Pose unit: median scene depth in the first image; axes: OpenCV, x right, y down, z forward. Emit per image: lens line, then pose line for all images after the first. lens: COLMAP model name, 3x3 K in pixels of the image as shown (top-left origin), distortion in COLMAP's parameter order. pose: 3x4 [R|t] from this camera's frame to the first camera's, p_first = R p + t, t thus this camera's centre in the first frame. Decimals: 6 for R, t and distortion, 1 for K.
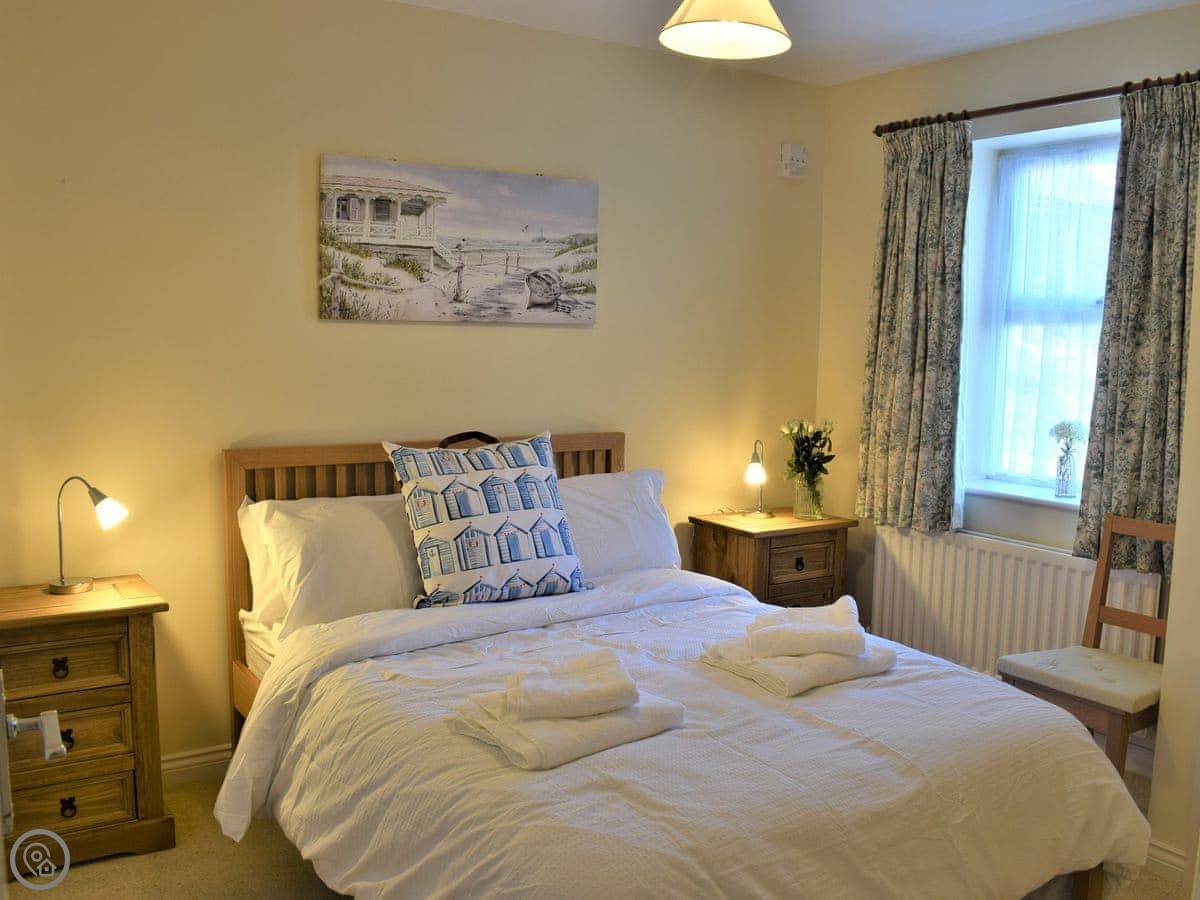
lens RADIAL K [[1052.6, 0, 600.0], [0, 1052.6, 450.0], [0, 0, 1]] dist [-0.100609, 0.017527]
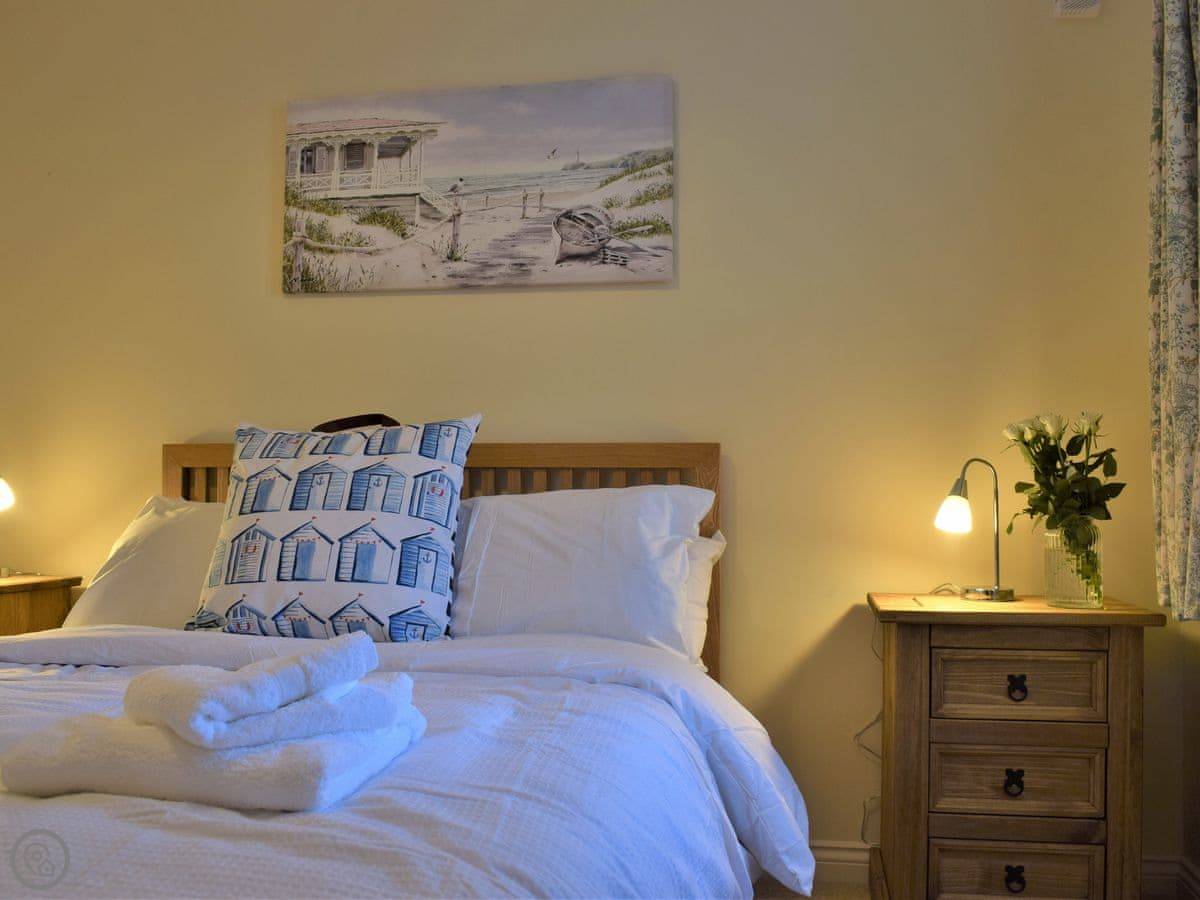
lens RADIAL K [[1052.6, 0, 600.0], [0, 1052.6, 450.0], [0, 0, 1]] dist [-0.100609, 0.017527]
pose [[0.731647, -0.042010, -0.680389, 0.446171], [-0.068536, 0.988509, -0.134734, 0.086629], [0.678230, 0.145209, 0.720360, 0.552272]]
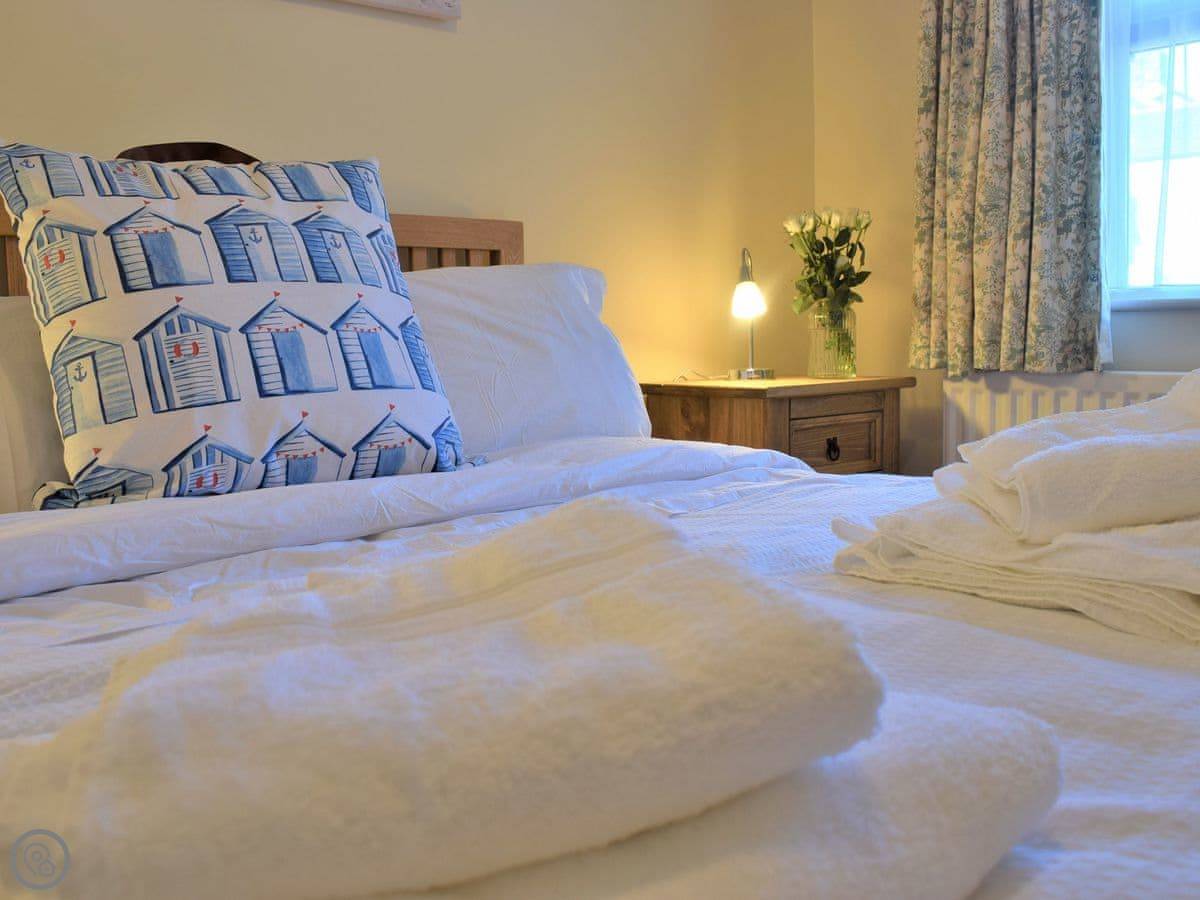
lens RADIAL K [[1052.6, 0, 600.0], [0, 1052.6, 450.0], [0, 0, 1]] dist [-0.100609, 0.017527]
pose [[0.990690, -0.053485, 0.125195, -0.013023], [0.053562, 0.998561, 0.002749, 0.115378], [-0.125161, 0.003982, 0.992128, 0.499936]]
